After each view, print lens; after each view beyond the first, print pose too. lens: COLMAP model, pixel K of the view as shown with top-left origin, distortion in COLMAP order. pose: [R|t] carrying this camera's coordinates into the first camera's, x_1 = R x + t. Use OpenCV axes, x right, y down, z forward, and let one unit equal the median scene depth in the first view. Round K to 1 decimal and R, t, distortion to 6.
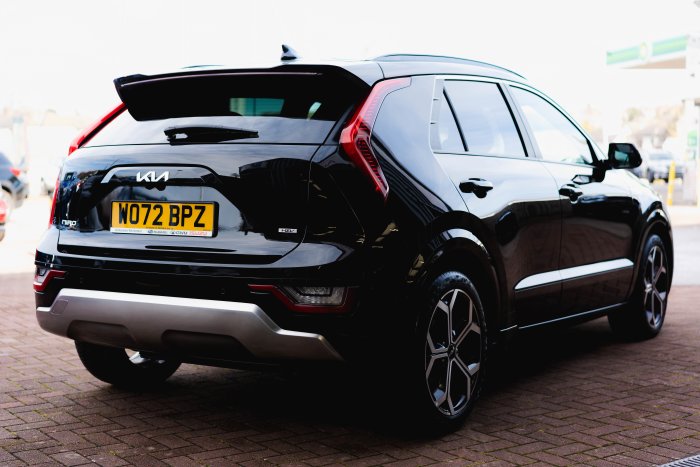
lens RADIAL K [[1113.2, 0, 350.5], [0, 1113.2, 230.7], [0, 0, 1]] dist [-0.028896, 0.000000]
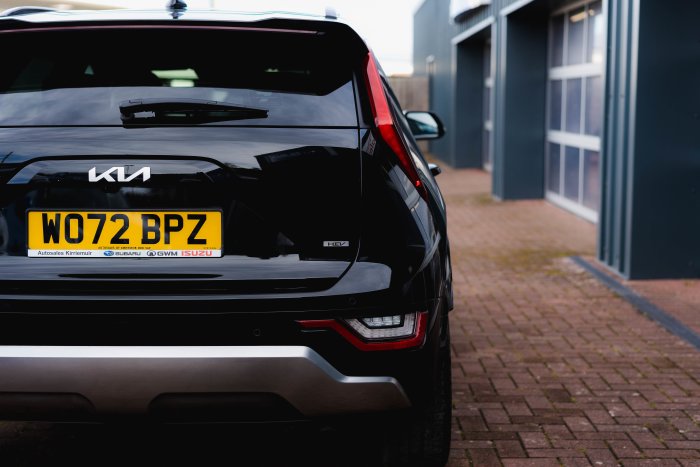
lens RADIAL K [[1113.2, 0, 349.8], [0, 1113.2, 237.1], [0, 0, 1]] dist [-0.028896, 0.000000]
pose [[0.849909, -0.053411, 0.524216, -0.419573], [0.031306, 0.998211, 0.050949, -0.040322], [-0.525999, -0.026891, 0.850060, 0.340737]]
